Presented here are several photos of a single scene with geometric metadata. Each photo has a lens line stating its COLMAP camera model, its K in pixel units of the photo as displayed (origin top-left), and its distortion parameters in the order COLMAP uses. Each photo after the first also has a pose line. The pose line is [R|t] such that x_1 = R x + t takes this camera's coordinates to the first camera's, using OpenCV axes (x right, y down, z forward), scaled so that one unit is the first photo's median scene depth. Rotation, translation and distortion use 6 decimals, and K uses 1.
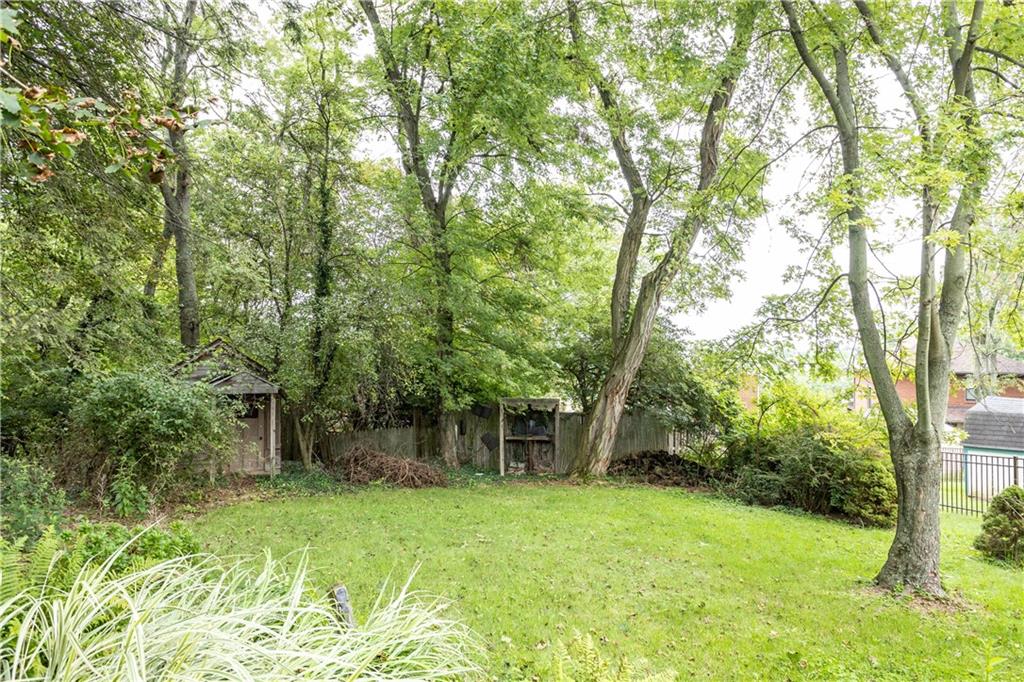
lens RADIAL K [[681.0, 0, 511.6], [0, 681.0, 338.4], [0, 0, 1]] dist [-0.004292, -0.000083]
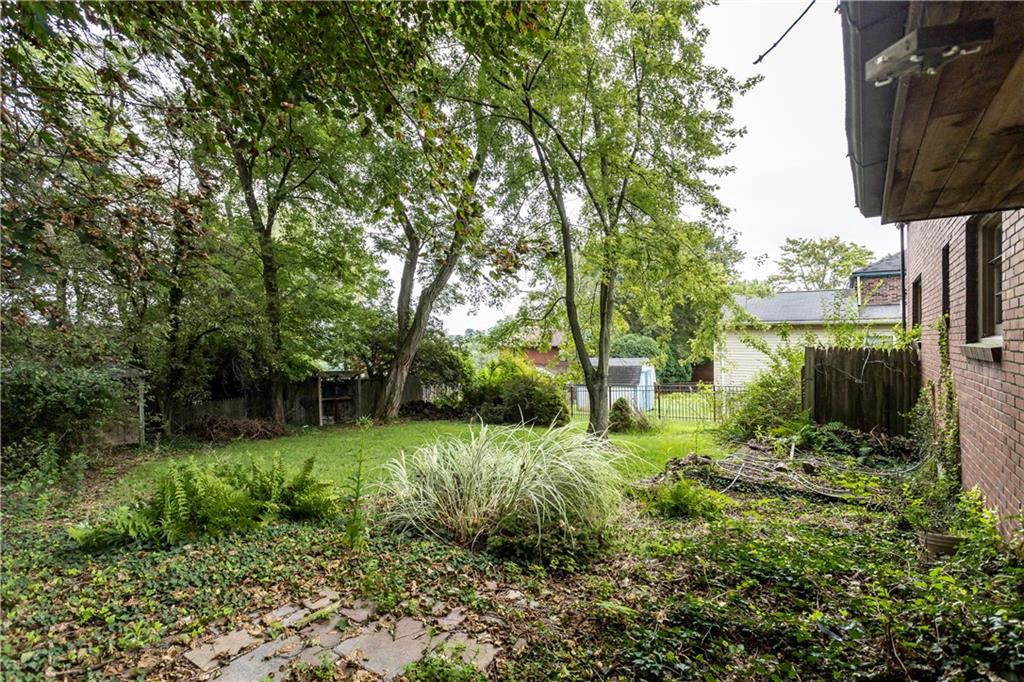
lens RADIAL K [[487.8, 0, 512.9], [0, 487.8, 339.8], [0, 0, 1]] dist [0.001195, 0.004088]
pose [[0.856824, -0.018085, 0.515292, -0.205625], [0.004257, 0.999599, 0.028003, -0.005318], [-0.515591, -0.021800, 0.856557, -0.083373]]
